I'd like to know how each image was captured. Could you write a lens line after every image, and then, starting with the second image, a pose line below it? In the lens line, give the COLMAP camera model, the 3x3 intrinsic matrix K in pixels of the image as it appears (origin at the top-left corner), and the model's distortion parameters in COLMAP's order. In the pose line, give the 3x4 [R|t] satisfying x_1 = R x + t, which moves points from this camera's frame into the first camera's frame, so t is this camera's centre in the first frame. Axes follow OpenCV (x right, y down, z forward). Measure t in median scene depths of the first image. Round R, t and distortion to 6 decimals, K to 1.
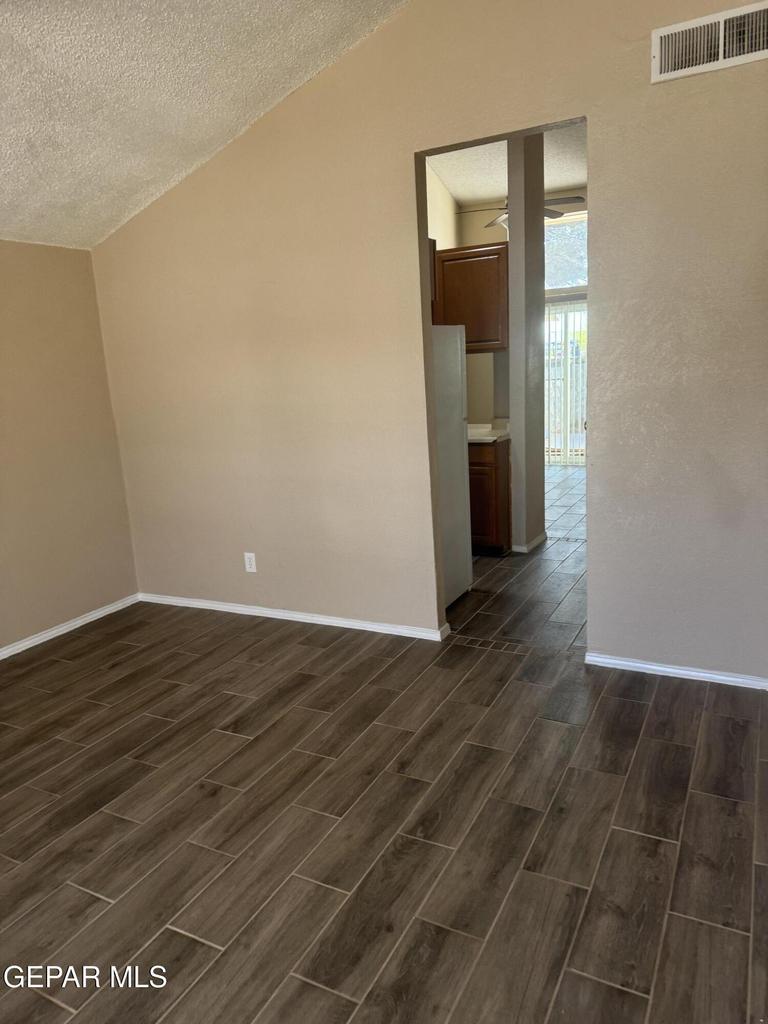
lens RADIAL K [[718.9, 0, 382.7], [0, 718.9, 511.1], [0, 0, 1]] dist [0.001113, -0.003871]
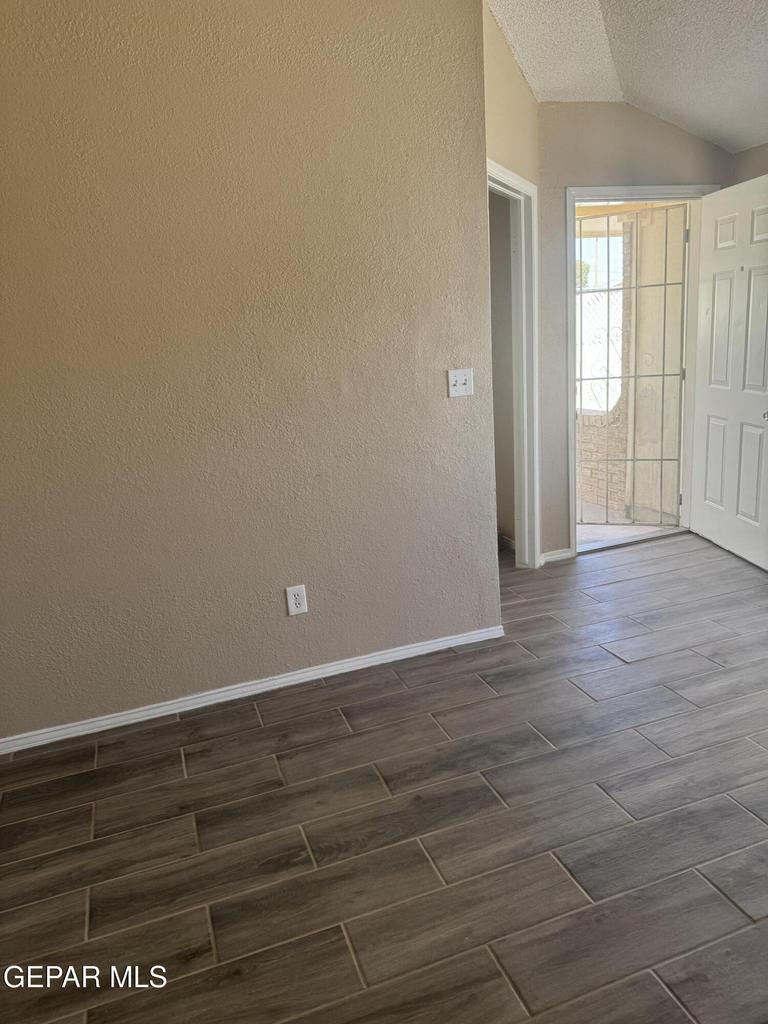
lens RADIAL K [[718.9, 0, 382.4], [0, 718.9, 511.8], [0, 0, 1]] dist [0.001113, -0.003871]
pose [[-0.730383, -0.058094, 0.680562, -0.652014], [0.254064, 0.901778, 0.349640, -0.236764], [-0.634028, 0.428278, -0.643884, 1.448984]]
